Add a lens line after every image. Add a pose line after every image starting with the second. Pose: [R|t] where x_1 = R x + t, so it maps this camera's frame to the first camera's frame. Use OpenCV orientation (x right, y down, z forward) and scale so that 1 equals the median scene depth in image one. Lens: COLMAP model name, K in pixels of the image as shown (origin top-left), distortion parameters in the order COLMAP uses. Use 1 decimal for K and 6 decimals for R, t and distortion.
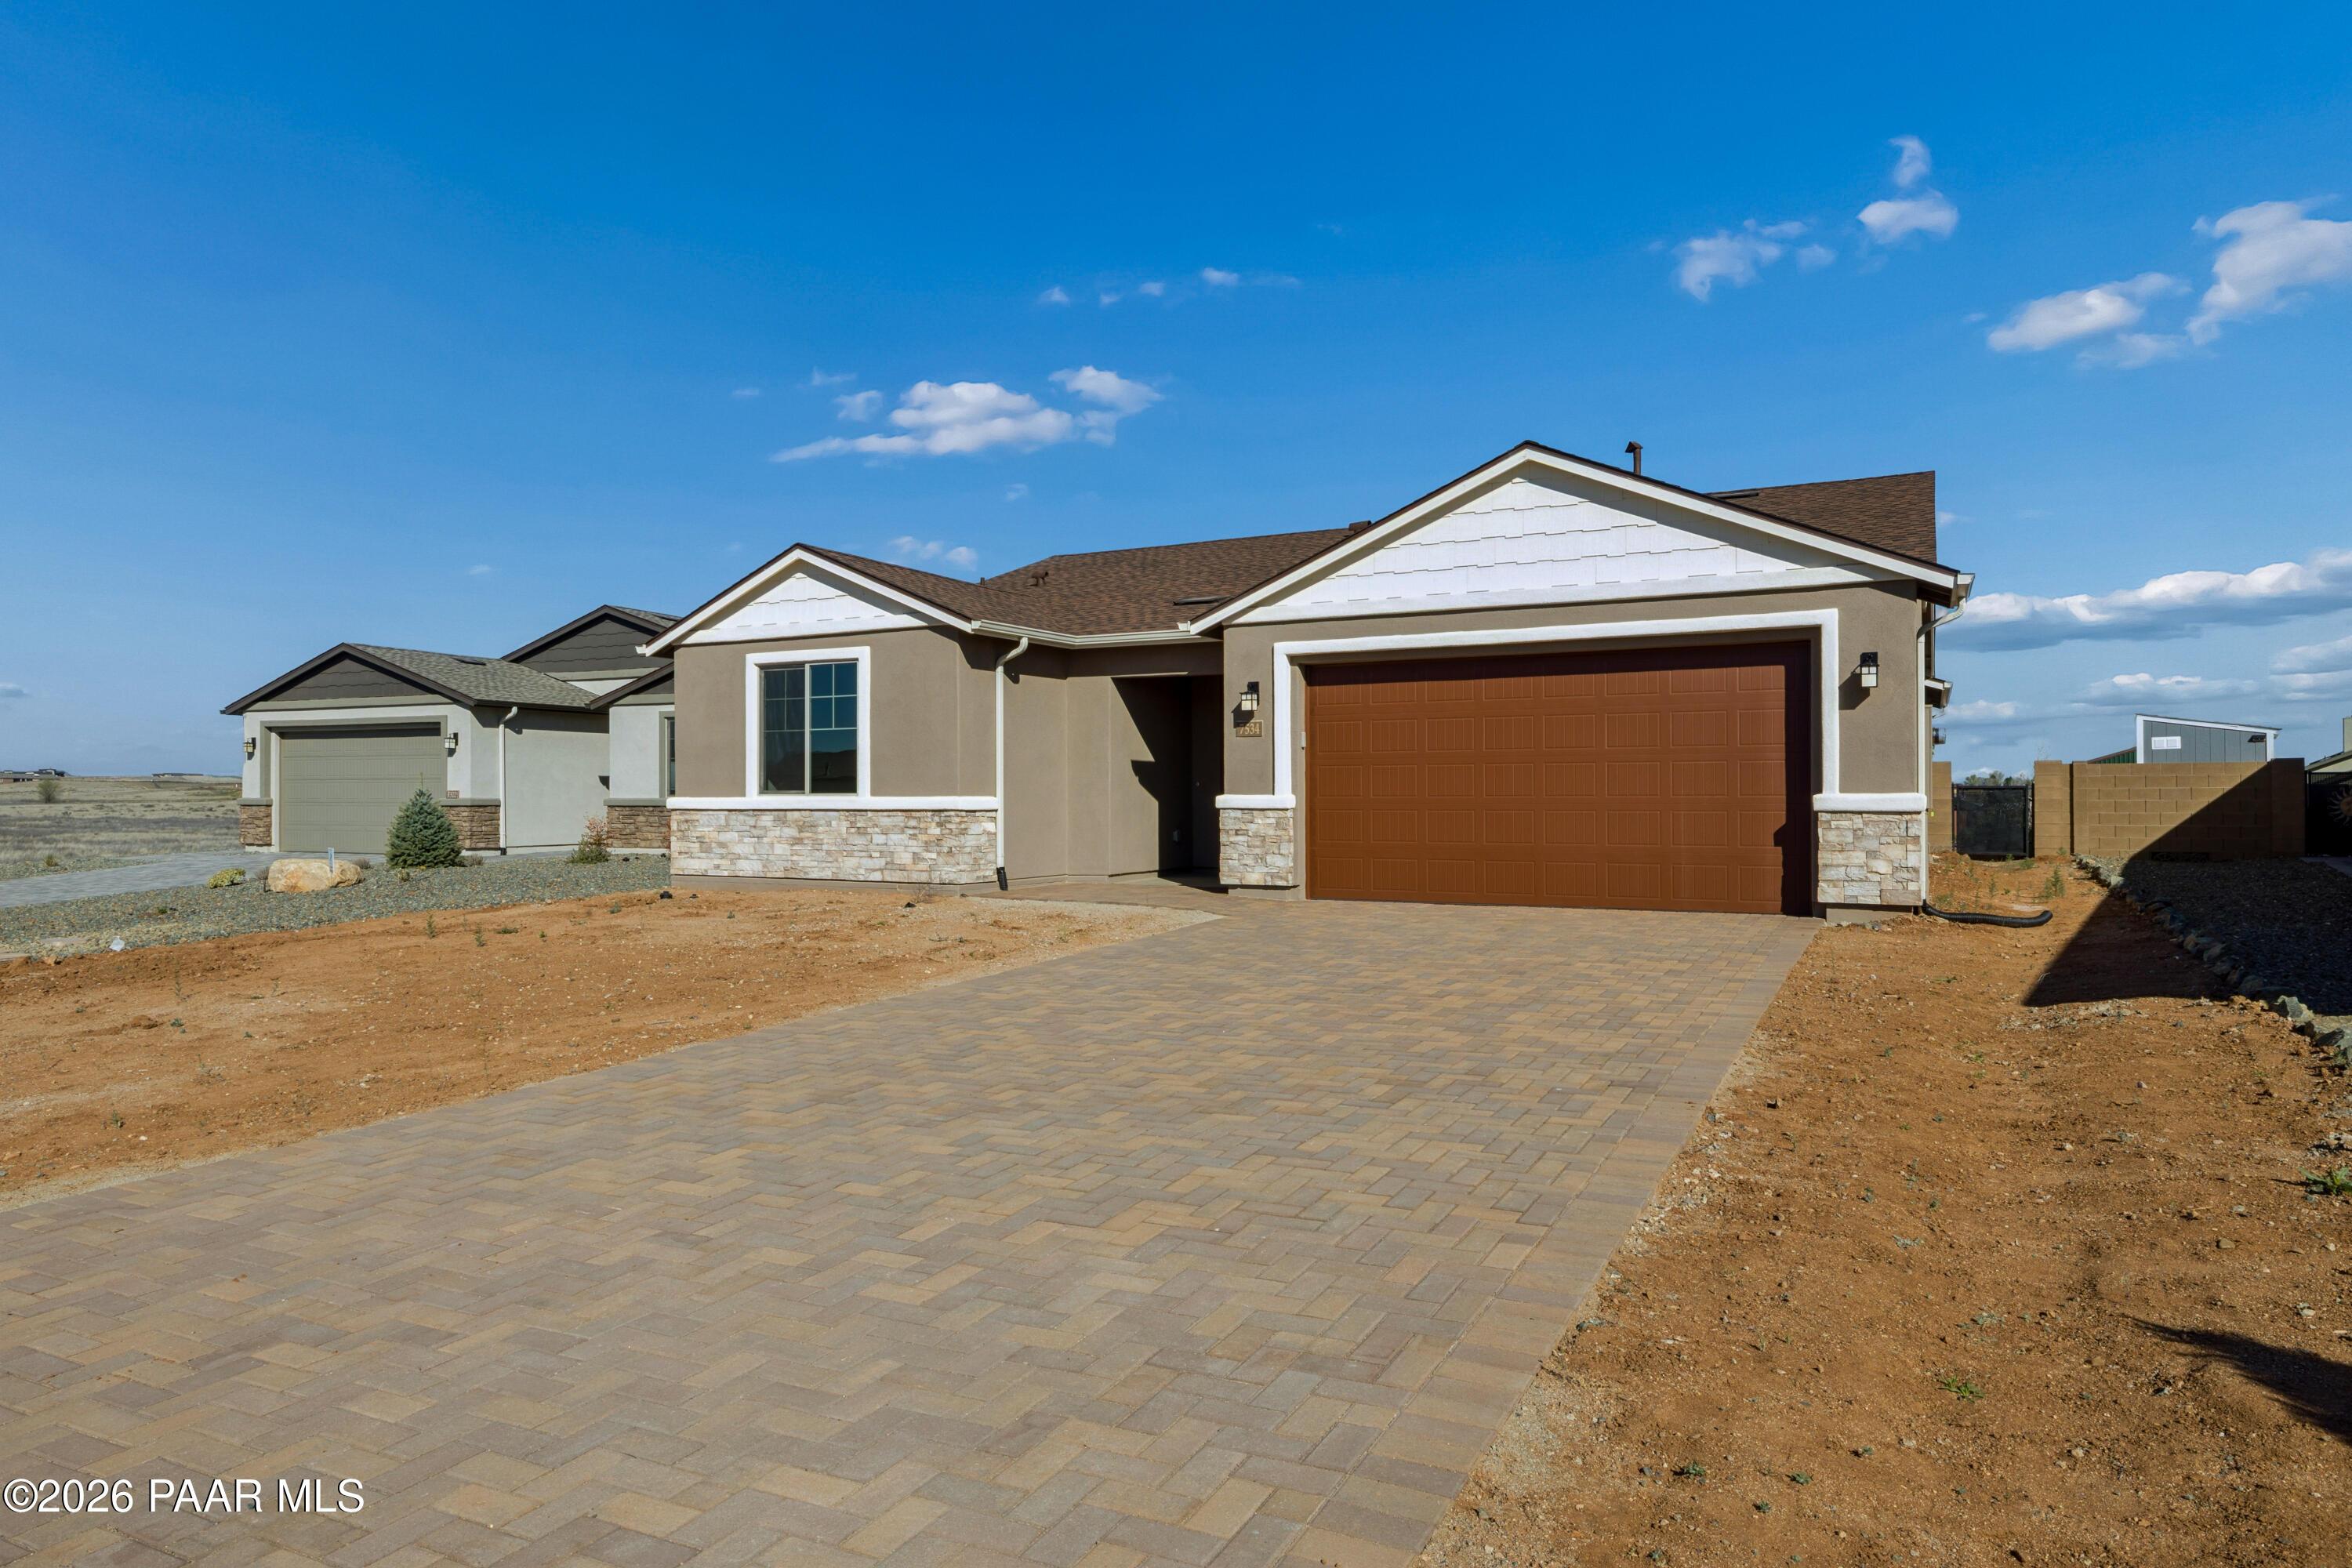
lens RADIAL K [[1355.3, 0, 1168.4], [0, 1355.3, 786.0], [0, 0, 1]] dist [-0.002957, -0.001492]
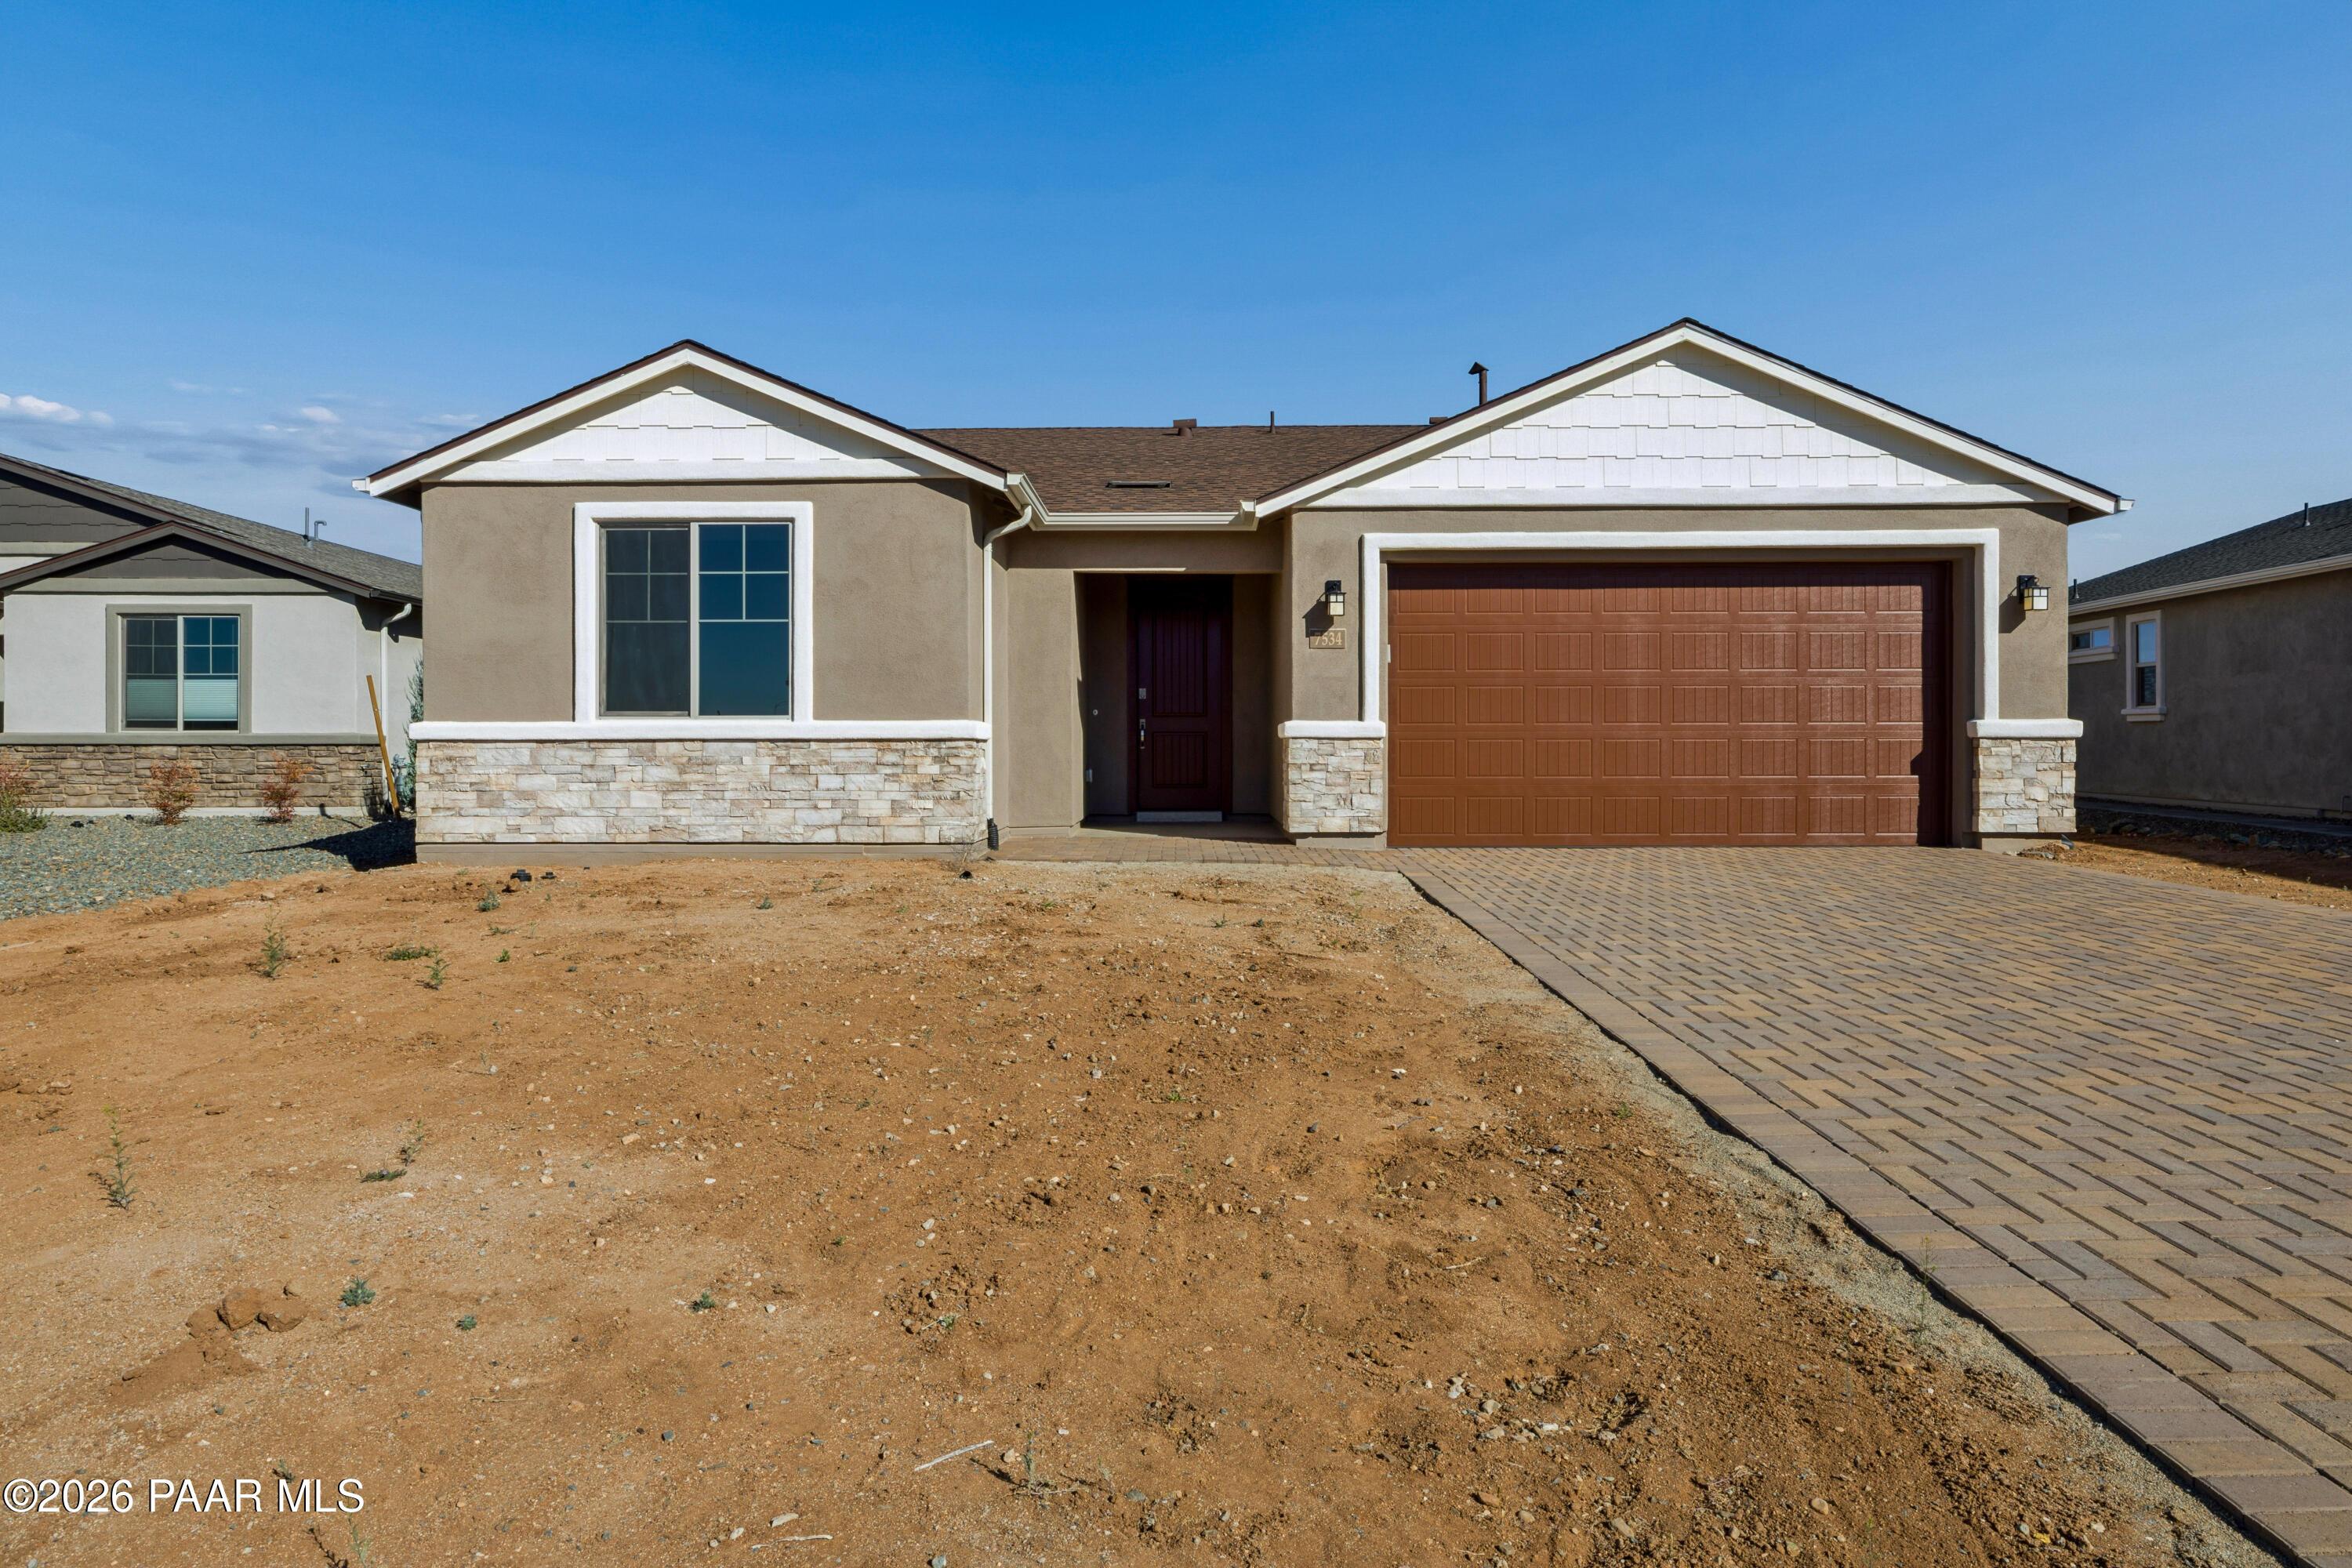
lens RADIAL K [[1355.3, 0, 1201.8], [0, 1355.3, 739.6], [0, 0, 1]] dist [-0.002957, -0.001492]
pose [[0.899609, 0.001219, 0.436694, -0.355613], [-0.003455, 0.999985, 0.004325, 0.014416], [-0.436682, -0.005400, 0.899600, 0.305003]]
